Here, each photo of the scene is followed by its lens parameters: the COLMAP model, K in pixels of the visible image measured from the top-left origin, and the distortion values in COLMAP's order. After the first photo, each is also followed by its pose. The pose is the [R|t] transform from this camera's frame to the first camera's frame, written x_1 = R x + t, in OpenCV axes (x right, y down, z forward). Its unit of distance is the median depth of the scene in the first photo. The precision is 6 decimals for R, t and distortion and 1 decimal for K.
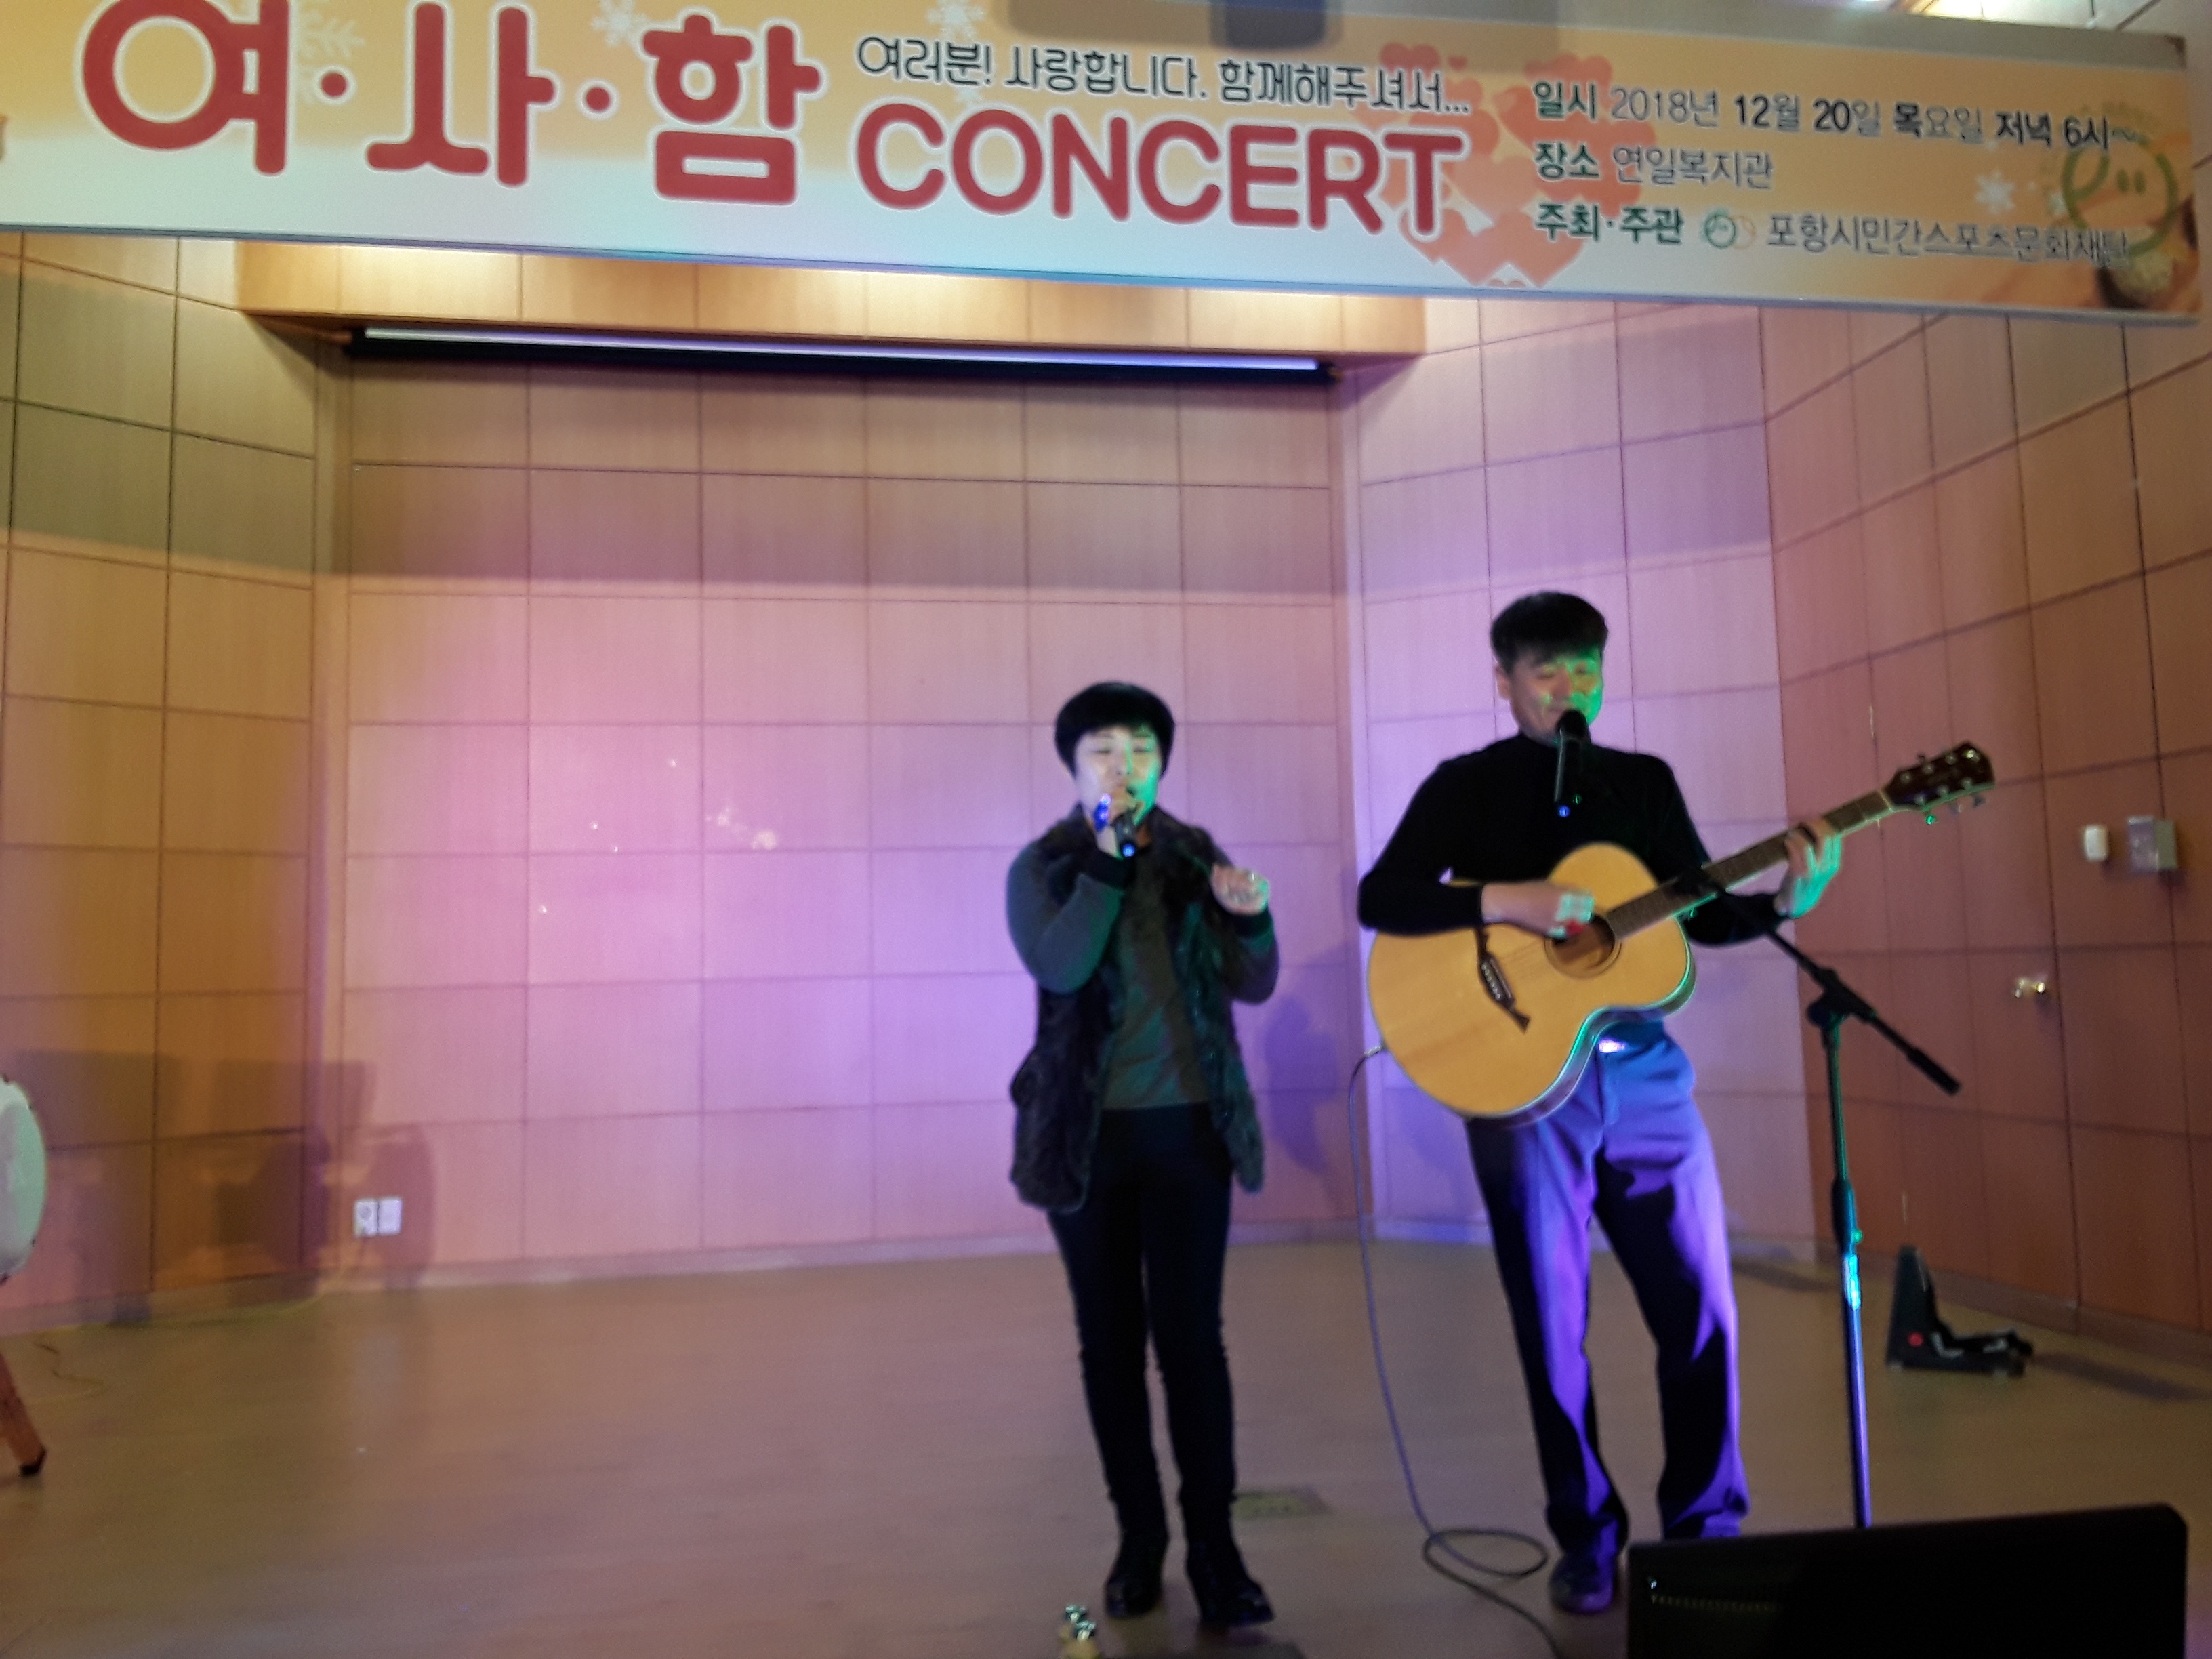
lens RADIAL K [[1811.0, 0, 1088.5], [0, 1811.0, 823.7], [0, 0, 1]] dist [0.102937, -0.176405]
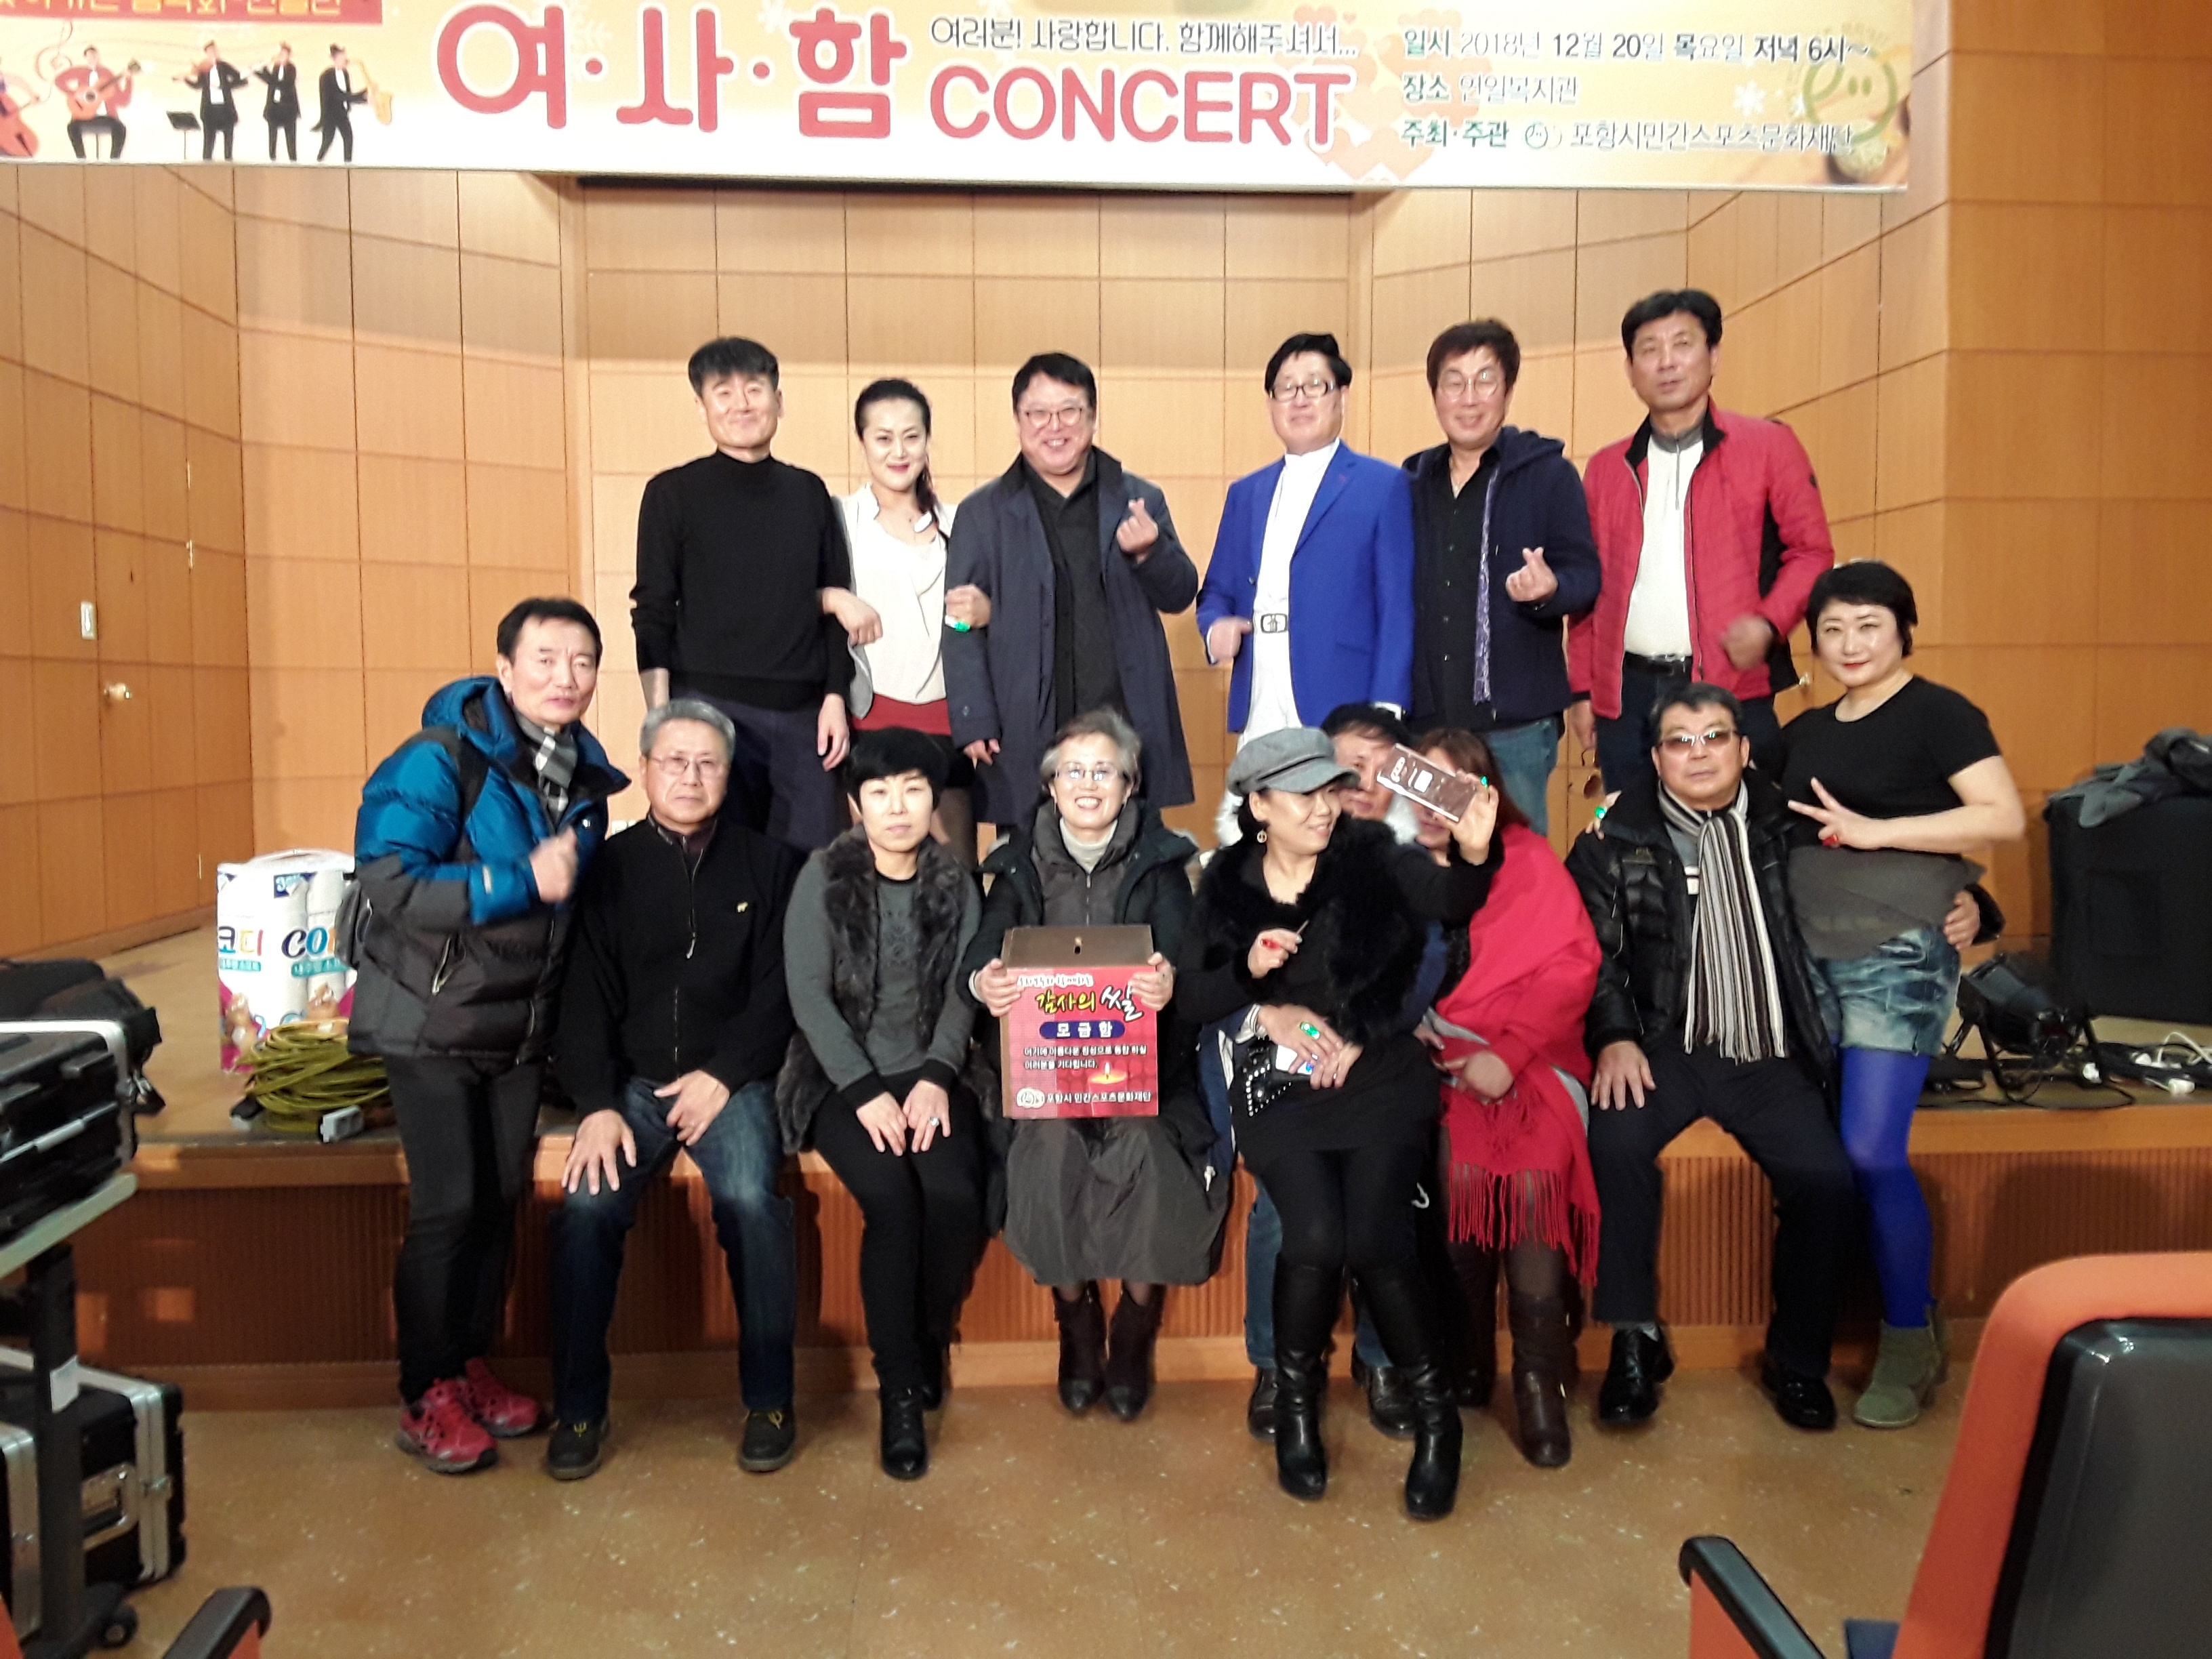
lens RADIAL K [[1787.5, 0, 1099.7], [0, 1787.5, 835.2], [0, 0, 1]] dist [0.111843, -0.172032]
pose [[0.995944, 0.023843, -0.086756, 0.145933], [-0.009958, 0.987536, 0.157077, -0.006099], [0.089420, -0.155575, 0.983768, -0.512526]]
